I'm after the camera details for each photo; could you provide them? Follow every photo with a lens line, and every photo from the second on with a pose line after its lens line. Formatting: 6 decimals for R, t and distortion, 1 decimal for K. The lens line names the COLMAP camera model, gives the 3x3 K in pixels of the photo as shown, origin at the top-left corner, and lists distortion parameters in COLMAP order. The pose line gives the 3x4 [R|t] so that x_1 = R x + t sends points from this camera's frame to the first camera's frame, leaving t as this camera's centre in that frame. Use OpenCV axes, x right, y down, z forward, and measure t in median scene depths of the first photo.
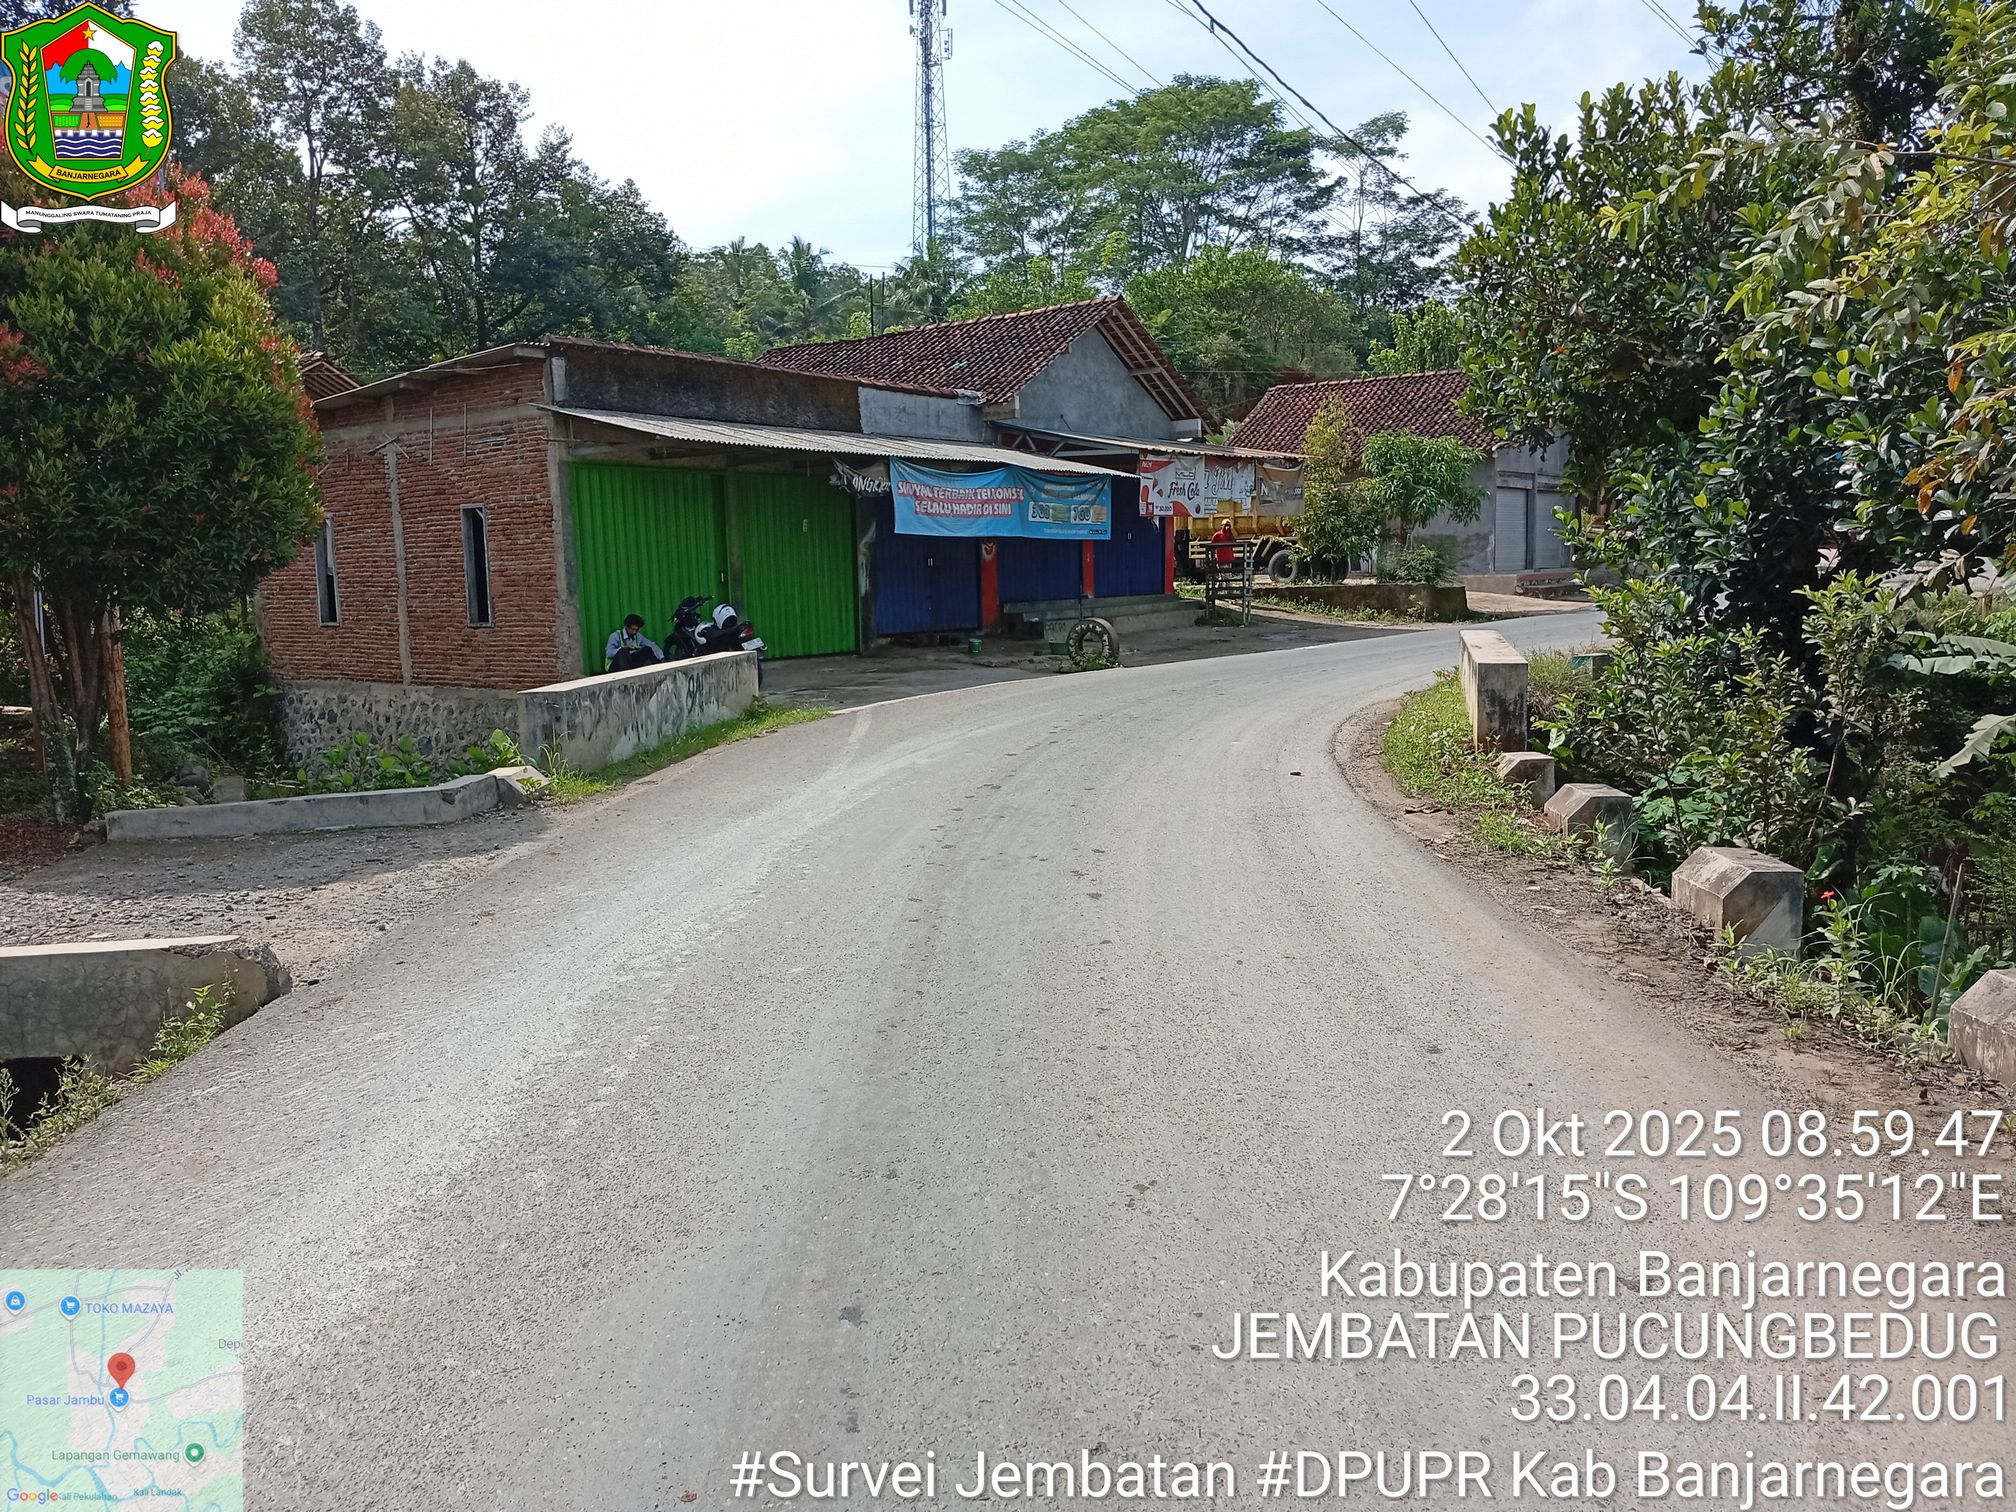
lens RADIAL K [[1559.6, 0, 996.2], [0, 1559.6, 746.5], [0, 0, 1]] dist [0.126271, -0.273738]
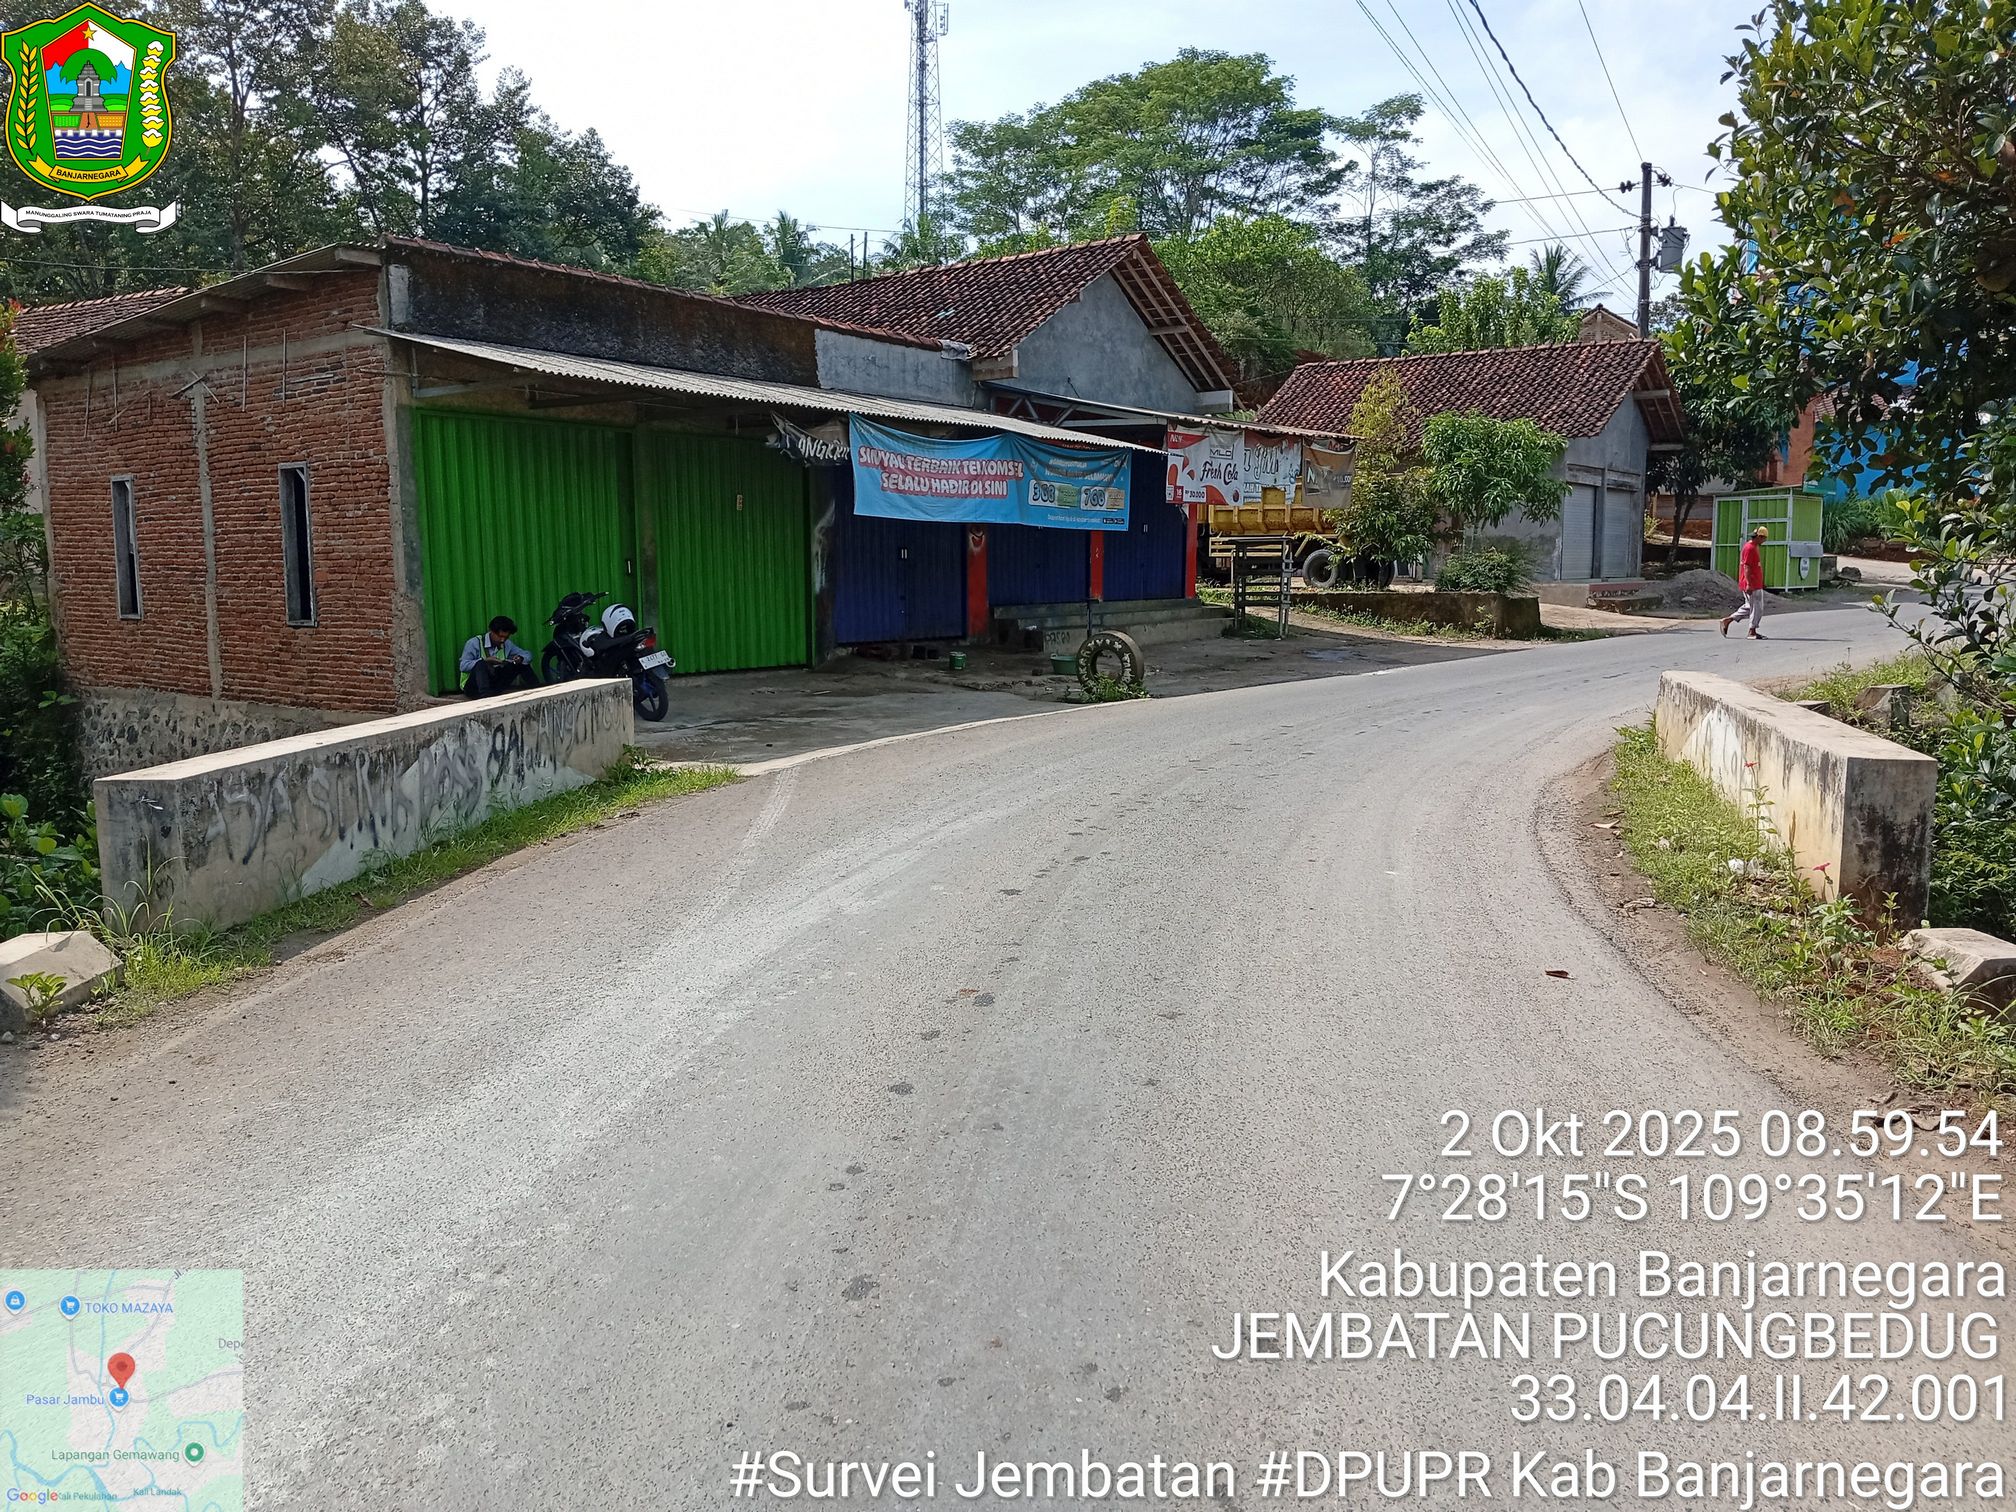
lens RADIAL K [[1559.6, 0, 996.2], [0, 1559.6, 746.5], [0, 0, 1]] dist [0.126271, -0.273738]
pose [[0.999703, 0.021525, 0.011412, -0.001317], [-0.021571, 0.999760, 0.003913, -0.019117], [-0.011326, -0.004158, 0.999927, 0.161057]]
